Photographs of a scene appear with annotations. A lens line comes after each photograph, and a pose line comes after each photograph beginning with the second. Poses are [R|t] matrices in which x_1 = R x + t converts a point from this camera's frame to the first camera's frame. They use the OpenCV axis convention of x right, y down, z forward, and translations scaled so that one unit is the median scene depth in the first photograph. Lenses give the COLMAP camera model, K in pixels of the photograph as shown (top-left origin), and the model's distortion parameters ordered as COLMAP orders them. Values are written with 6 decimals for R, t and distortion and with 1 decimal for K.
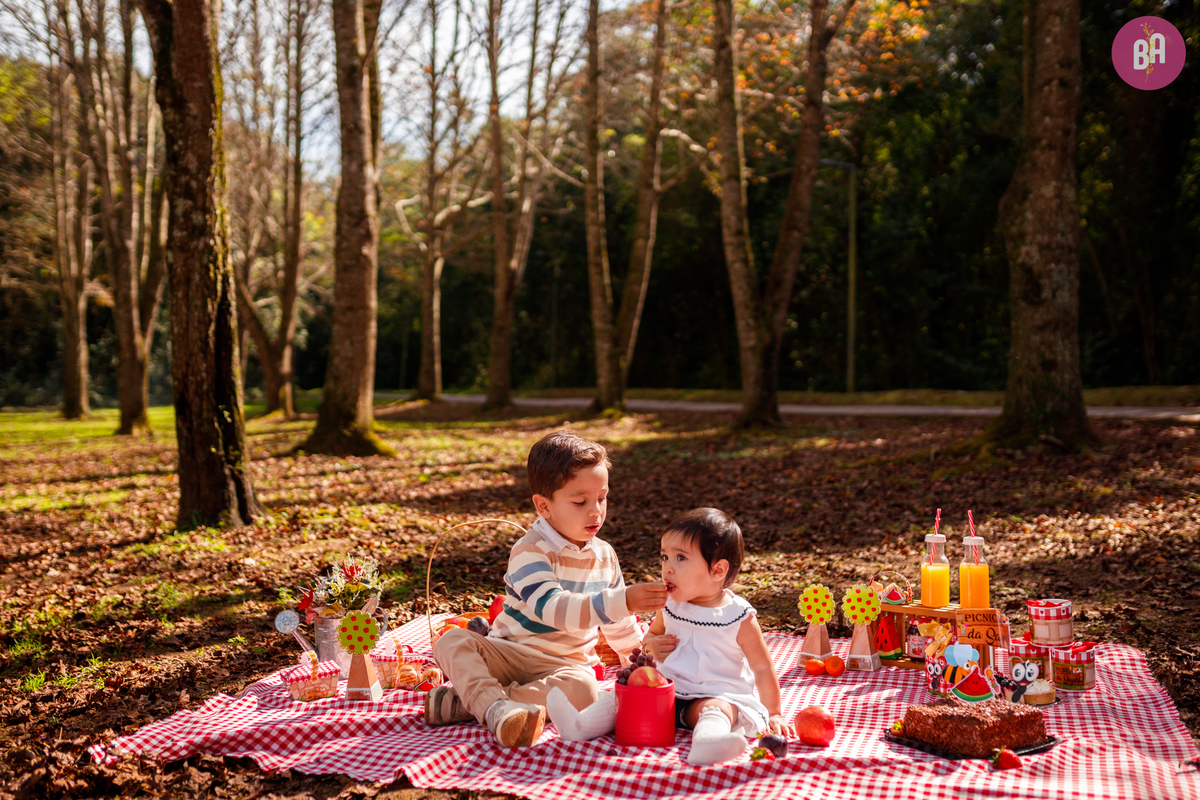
lens RADIAL K [[1186.4, 0, 602.9], [0, 1186.4, 378.5], [0, 0, 1]] dist [-0.071302, 0.106810]
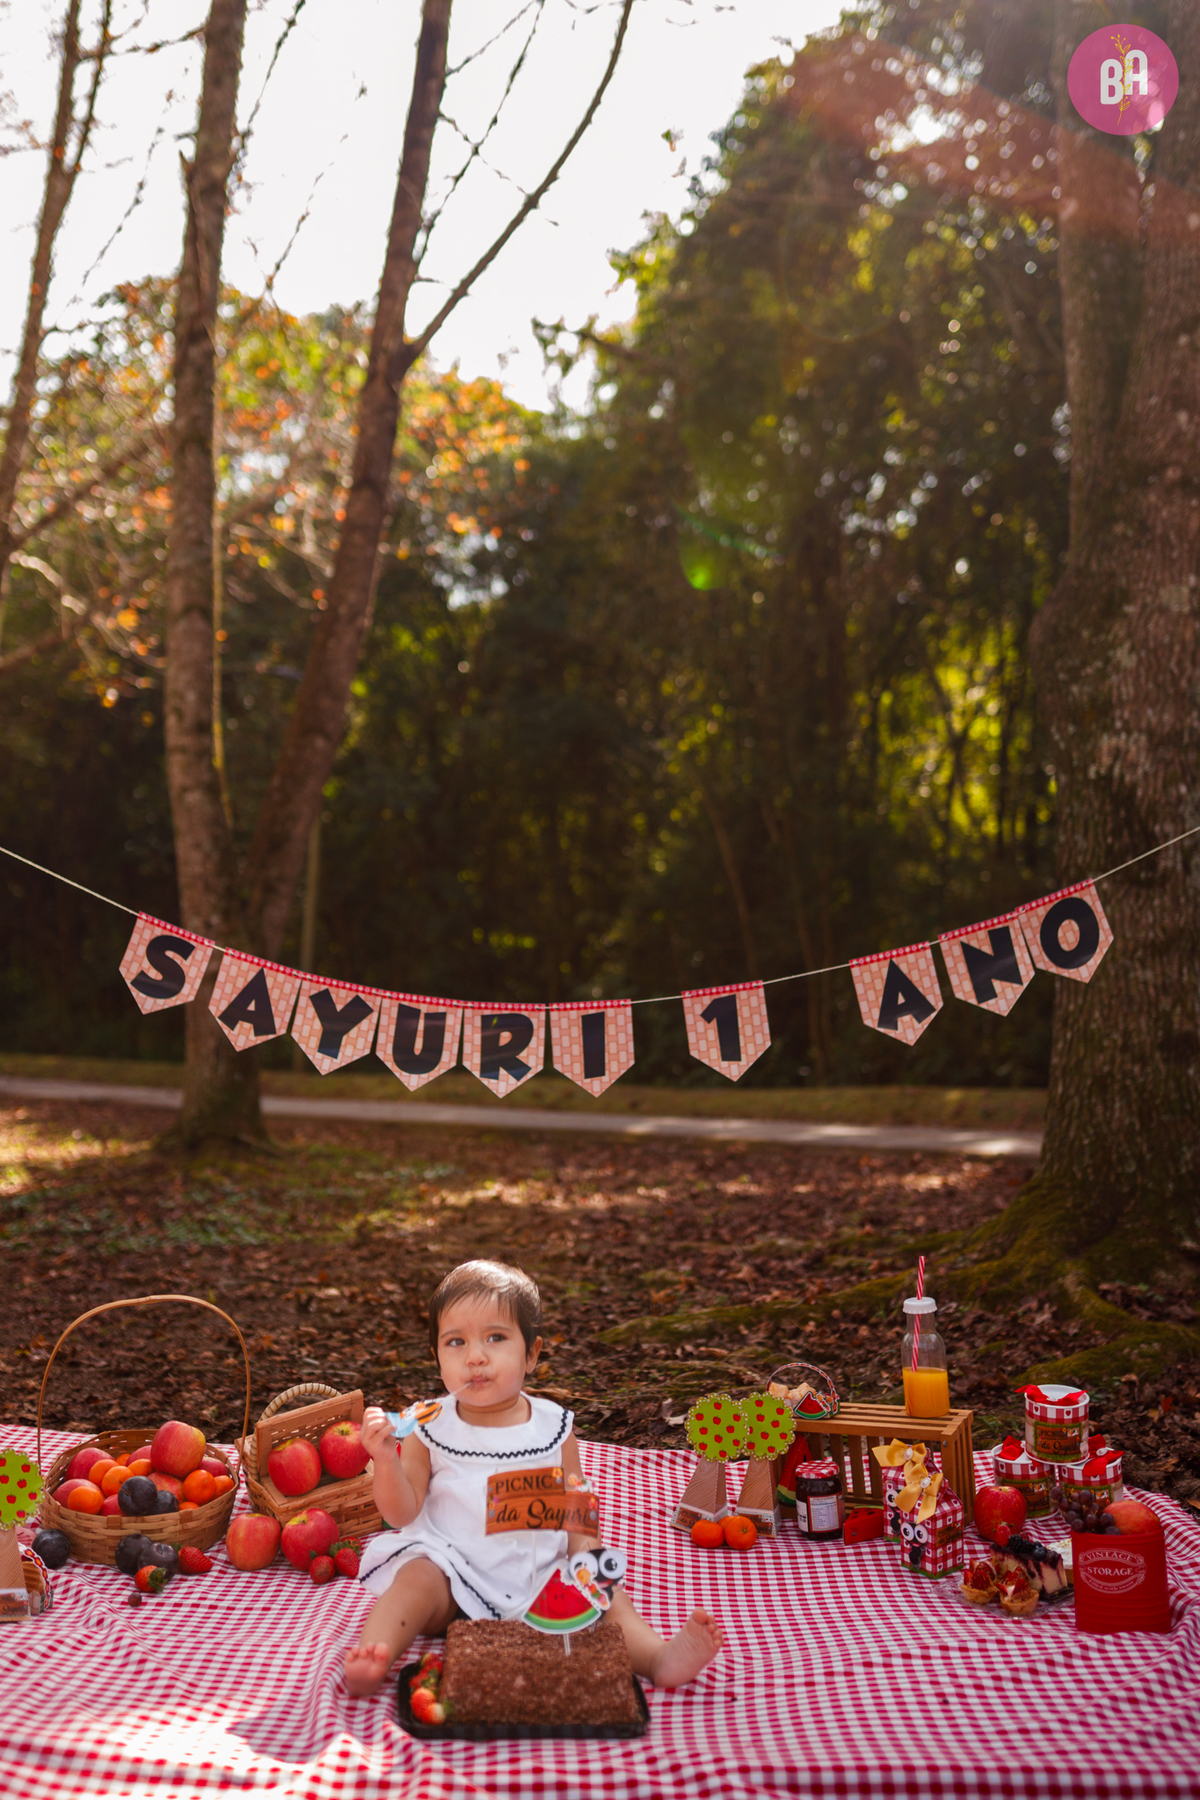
lens RADIAL K [[1779.6, 0, 600.6], [0, 1779.6, 874.1], [0, 0, 1]] dist [-0.071302, 0.106810]
pose [[0.919731, 0.054933, 0.388687, -0.009897], [-0.021586, 0.995739, -0.089651, -0.006206], [-0.391956, 0.074065, 0.916998, 0.290043]]
